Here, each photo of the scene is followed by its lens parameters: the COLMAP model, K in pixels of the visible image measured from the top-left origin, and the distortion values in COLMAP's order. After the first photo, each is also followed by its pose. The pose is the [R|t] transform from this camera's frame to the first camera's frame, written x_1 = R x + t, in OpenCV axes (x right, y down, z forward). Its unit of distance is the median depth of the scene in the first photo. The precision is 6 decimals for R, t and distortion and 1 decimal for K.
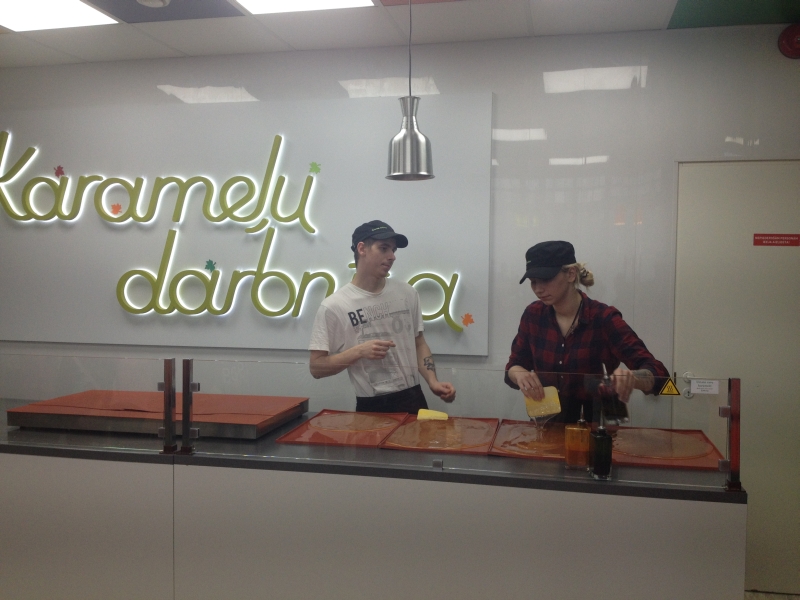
lens RADIAL K [[794.7, 0, 400.6], [0, 794.7, 332.5], [0, 0, 1]] dist [0.000977, -0.001680]
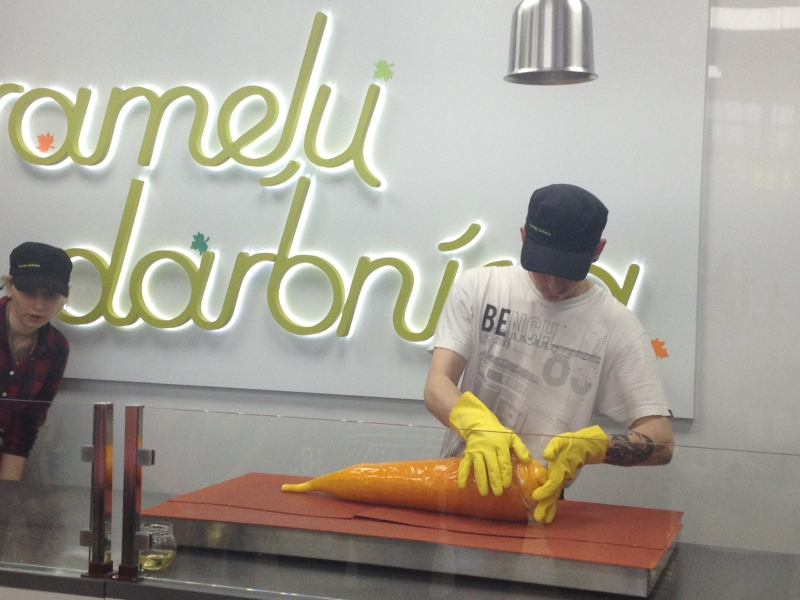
lens RADIAL K [[1288.3, 0, 400.0], [0, 1288.3, 300.0], [0, 0, 1]] dist [0.062650, 0.078708]
pose [[0.992981, 0.026456, -0.115279, 0.011425], [-0.033008, 0.997924, -0.055300, 0.003293], [0.113577, 0.058717, 0.991793, 0.103912]]
